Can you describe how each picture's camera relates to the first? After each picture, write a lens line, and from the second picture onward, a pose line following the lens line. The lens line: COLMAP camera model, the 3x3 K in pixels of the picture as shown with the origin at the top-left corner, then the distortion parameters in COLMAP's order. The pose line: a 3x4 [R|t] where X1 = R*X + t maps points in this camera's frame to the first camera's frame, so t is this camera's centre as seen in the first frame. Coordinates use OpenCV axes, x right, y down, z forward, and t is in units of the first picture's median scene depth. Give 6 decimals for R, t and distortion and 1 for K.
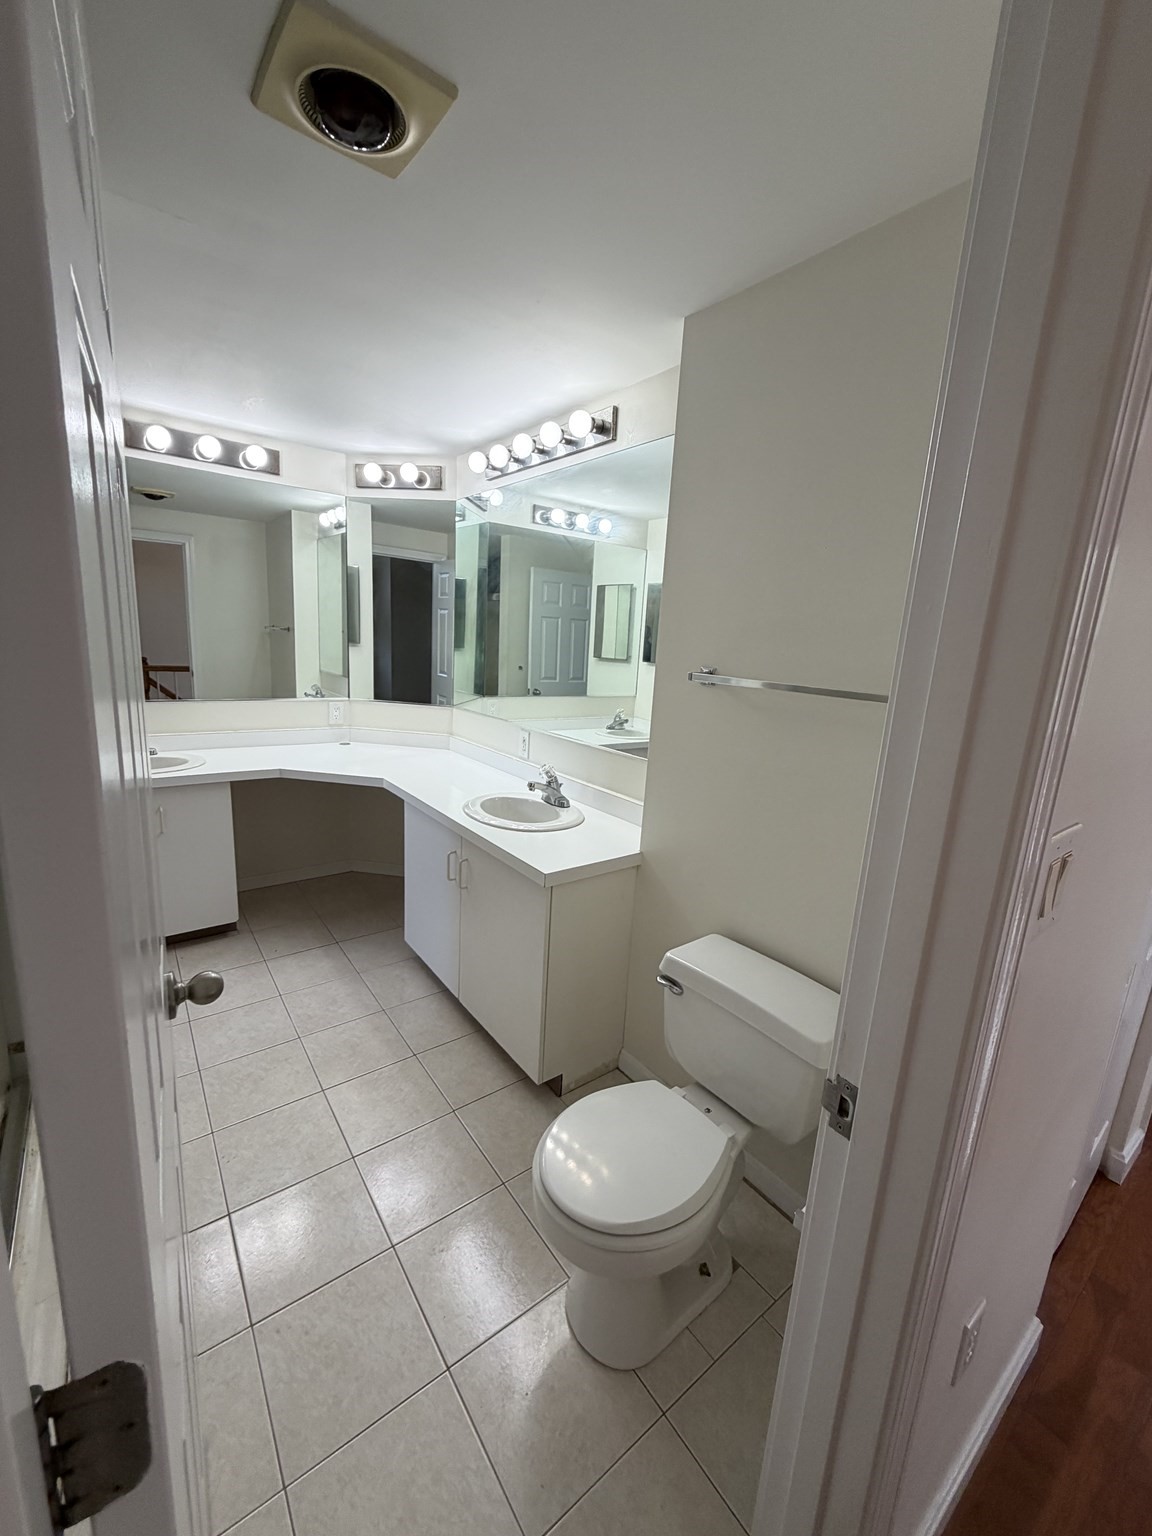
lens RADIAL K [[612.2, 0, 576.5], [0, 612.2, 766.1], [0, 0, 1]] dist [0.001570, 0.000194]
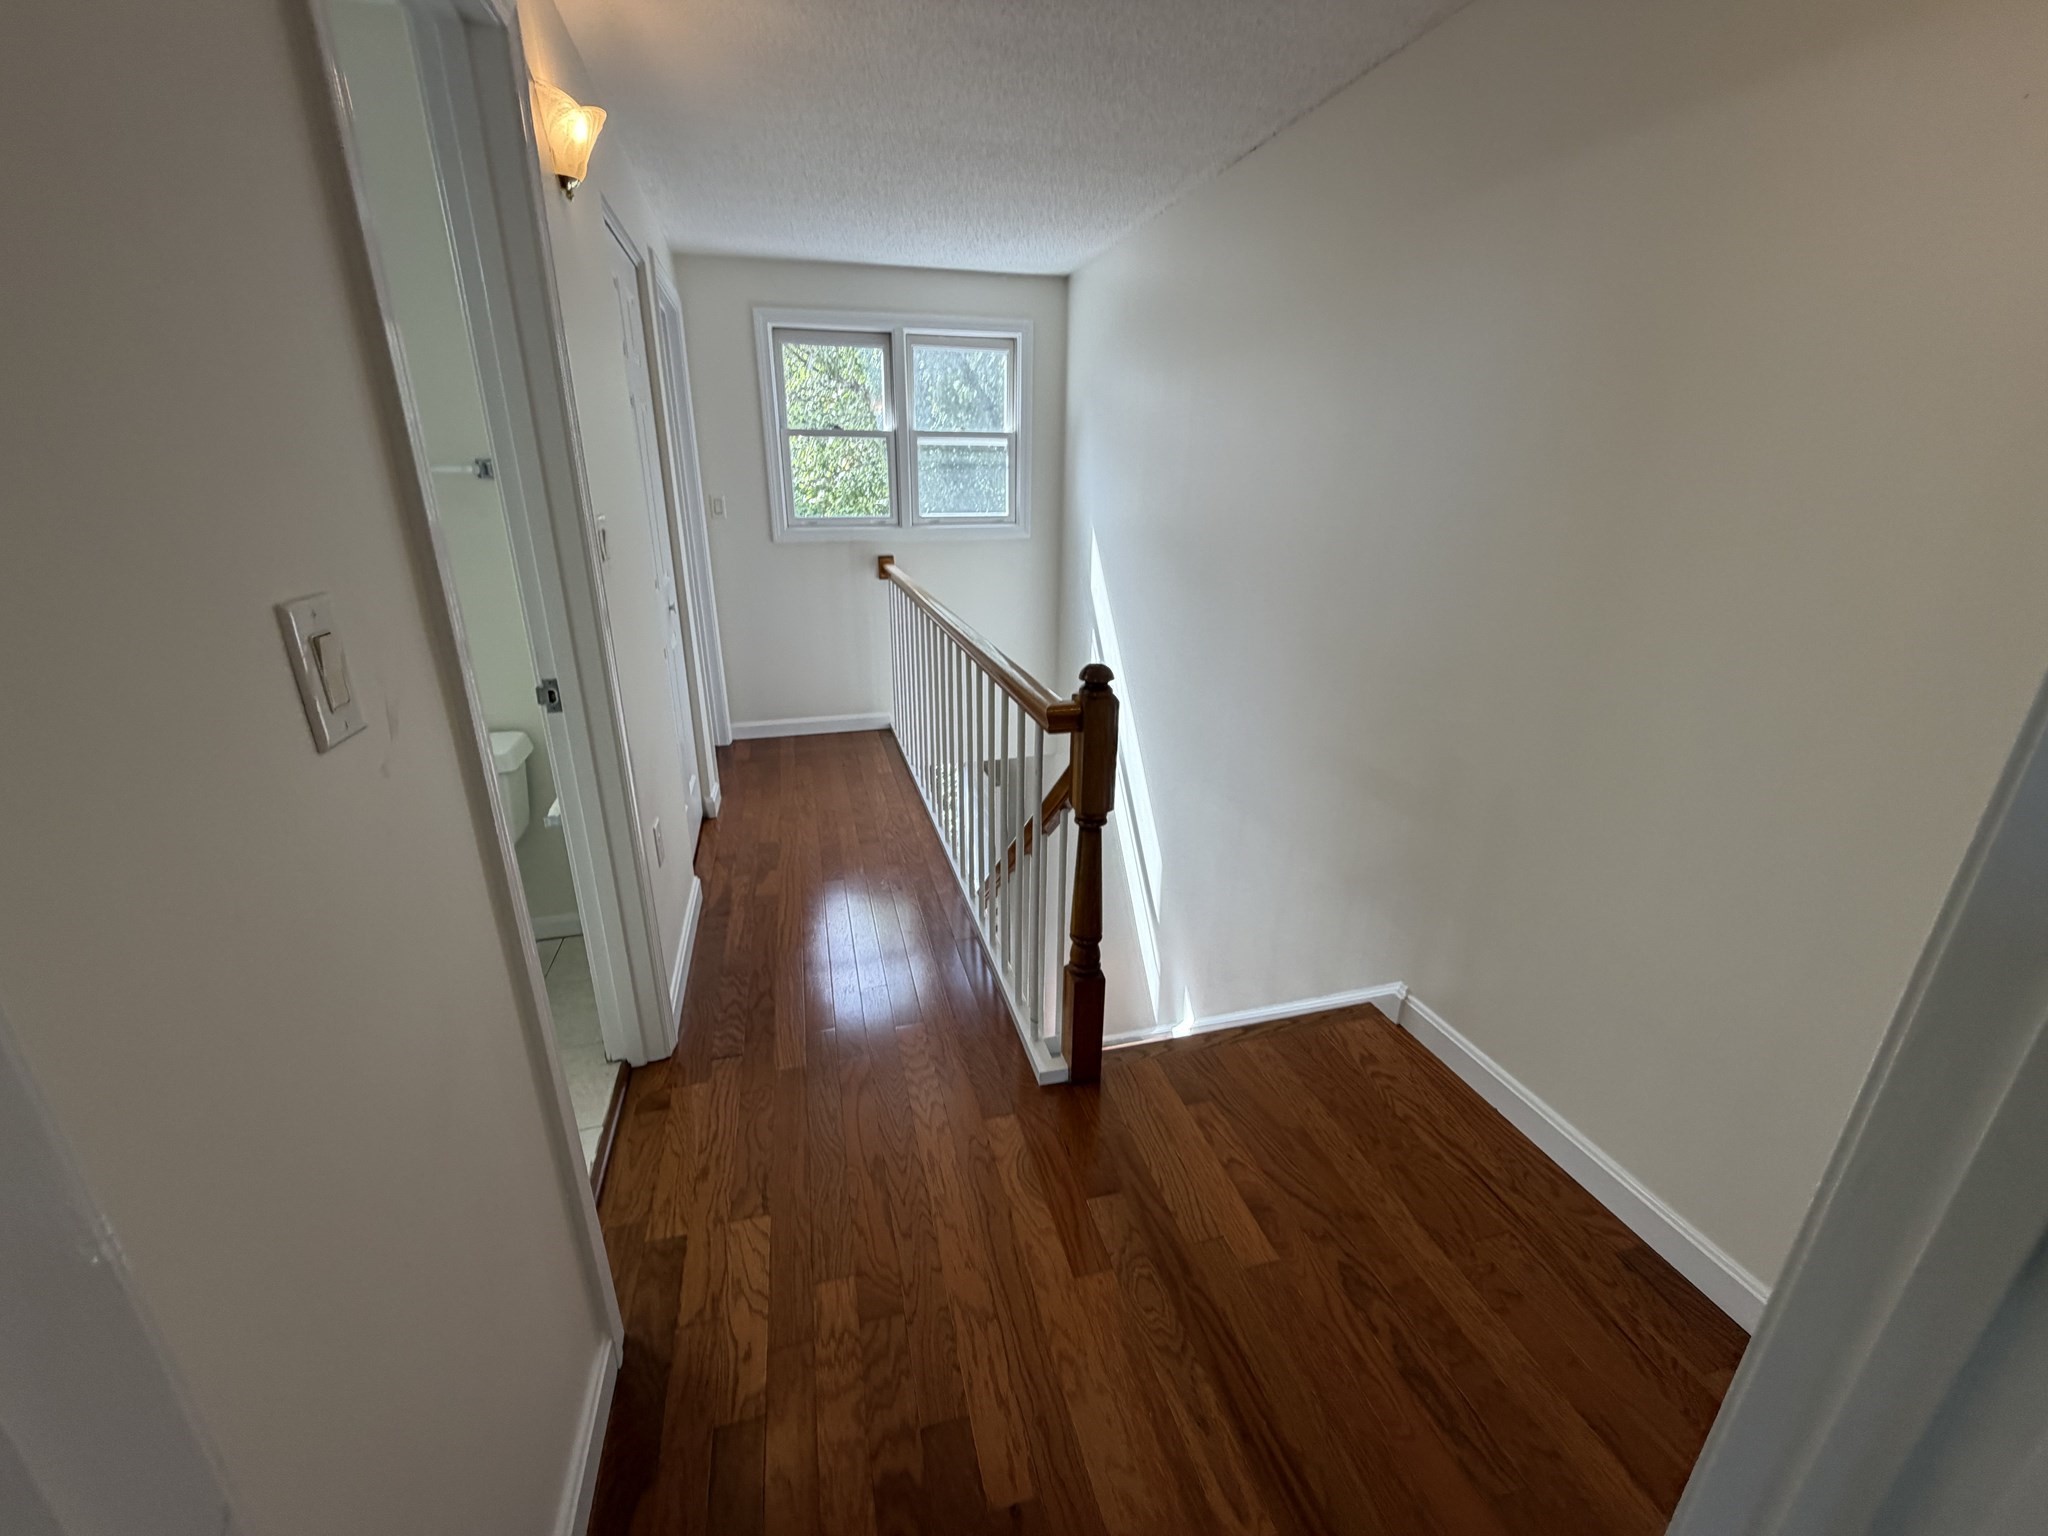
lens RADIAL K [[816.2, 0, 1021.5], [0, 816.2, 766.5], [0, 0, 1]] dist [0.001570, 0.000194]
pose [[0.373246, -0.359480, 0.855255, -0.646300], [0.197985, 0.931504, 0.305125, 0.177328], [-0.906360, 0.055441, 0.418852, -0.668825]]
